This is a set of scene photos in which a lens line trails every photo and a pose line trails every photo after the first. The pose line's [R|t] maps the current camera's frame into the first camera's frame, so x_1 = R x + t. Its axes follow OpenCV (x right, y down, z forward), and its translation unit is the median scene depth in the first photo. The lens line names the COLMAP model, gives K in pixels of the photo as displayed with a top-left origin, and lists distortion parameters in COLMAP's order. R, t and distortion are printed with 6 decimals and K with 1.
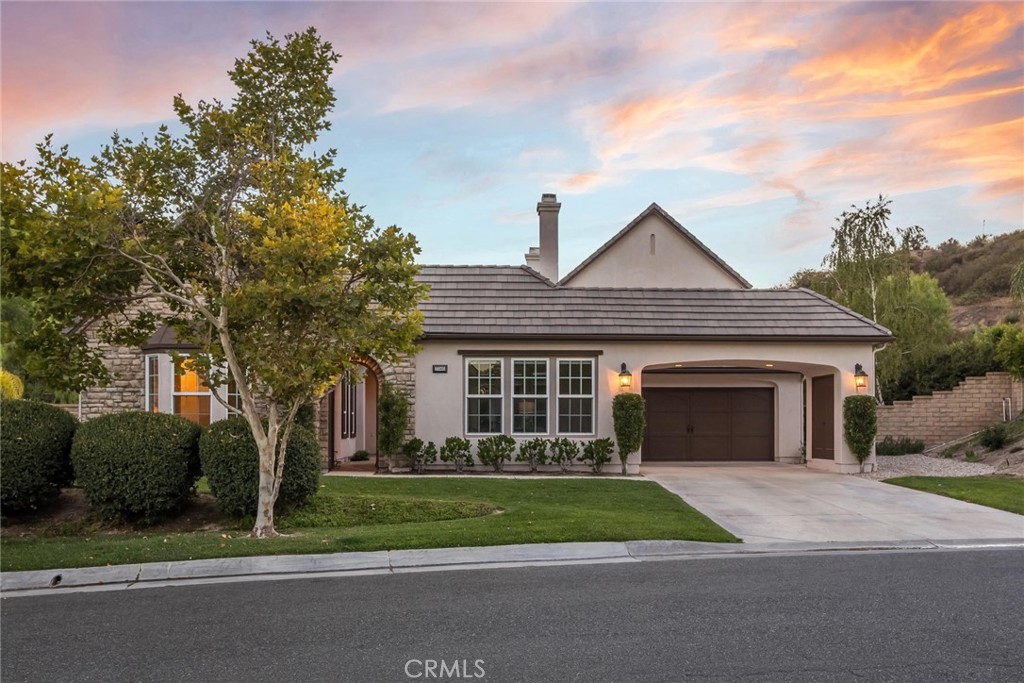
lens RADIAL K [[892.7, 0, 543.8], [0, 892.7, 408.0], [0, 0, 1]] dist [-0.001647, -0.003416]
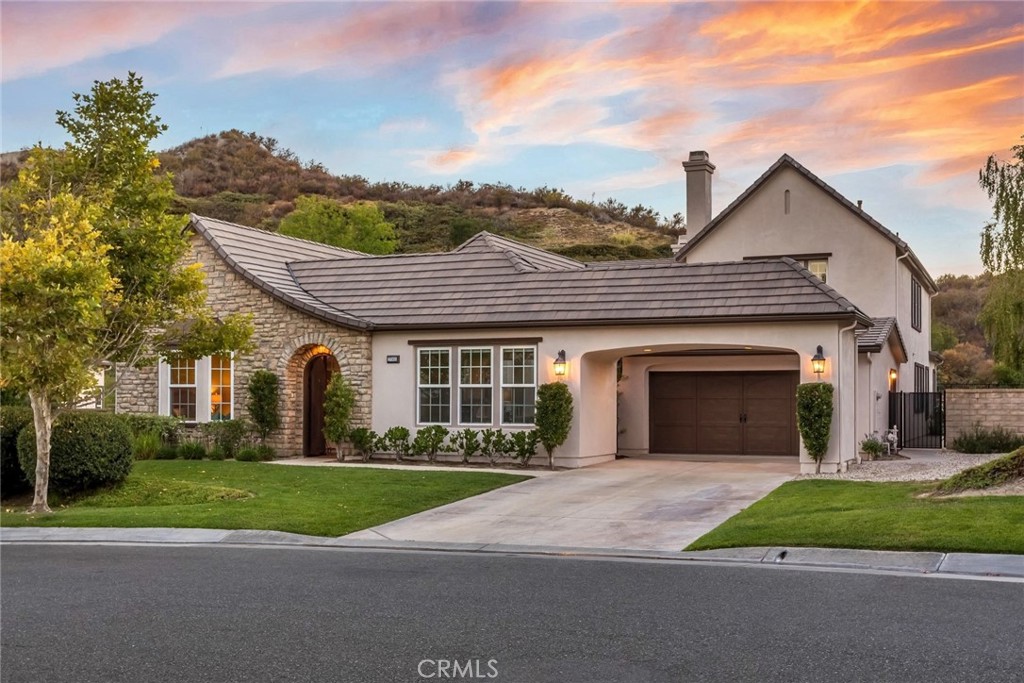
lens RADIAL K [[1027.8, 0, 558.9], [0, 1027.8, 391.8], [0, 0, 1]] dist [-0.011497, 0.000000]
pose [[0.924298, -0.002768, -0.381660, 0.512509], [0.006203, 0.999951, 0.007769, -0.015062], [0.381620, -0.009549, 0.924270, -0.008100]]
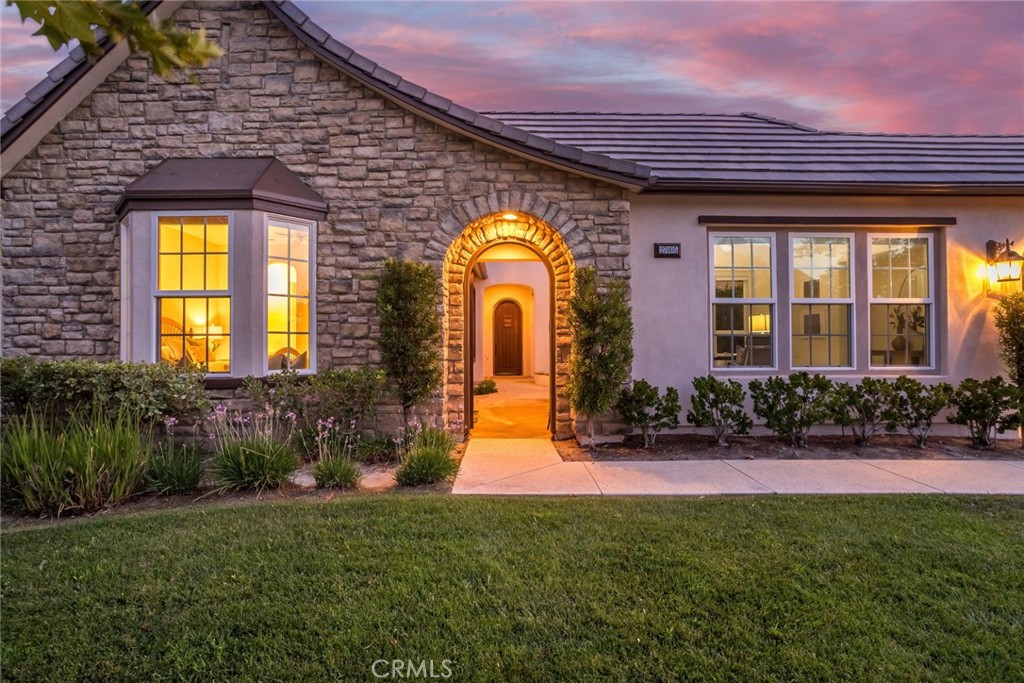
lens RADIAL K [[490.4, 0, 533.1], [0, 490.4, 346.8], [0, 0, 1]] dist [-0.025649, 0.003578]
pose [[0.999908, -0.006155, -0.012070, -0.198873], [0.006140, 0.999980, -0.001333, 0.015090], [0.012078, 0.001259, 0.999926, 0.712459]]
